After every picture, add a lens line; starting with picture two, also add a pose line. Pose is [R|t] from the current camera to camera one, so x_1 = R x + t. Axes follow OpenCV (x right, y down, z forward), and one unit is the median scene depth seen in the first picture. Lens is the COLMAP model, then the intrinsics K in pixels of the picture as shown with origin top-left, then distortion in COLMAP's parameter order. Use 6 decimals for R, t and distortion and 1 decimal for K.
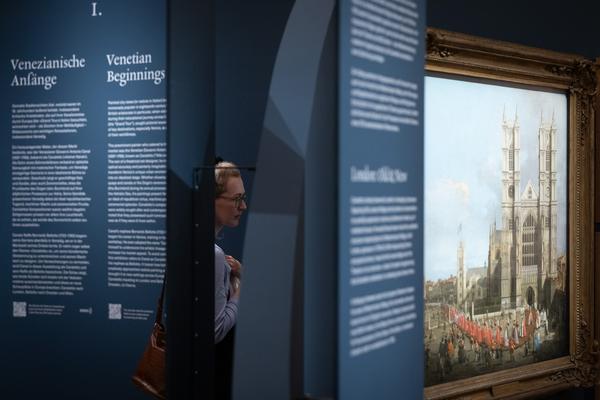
lens RADIAL K [[1218.2, 0, 299.9], [0, 1218.2, 201.9], [0, 0, 1]] dist [-0.001569, 0.000000]
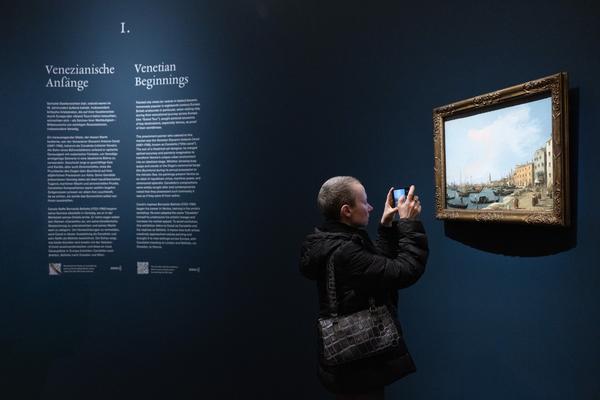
lens RADIAL K [[486.5, 0, 300.0], [0, 486.5, 200.8], [0, 0, 1]] dist [0.001800, 0.011870]
pose [[0.941689, -0.005955, 0.336432, -0.164390], [0.006771, 0.999976, -0.001254, 0.021567], [-0.336417, 0.003459, 0.941707, 0.460226]]
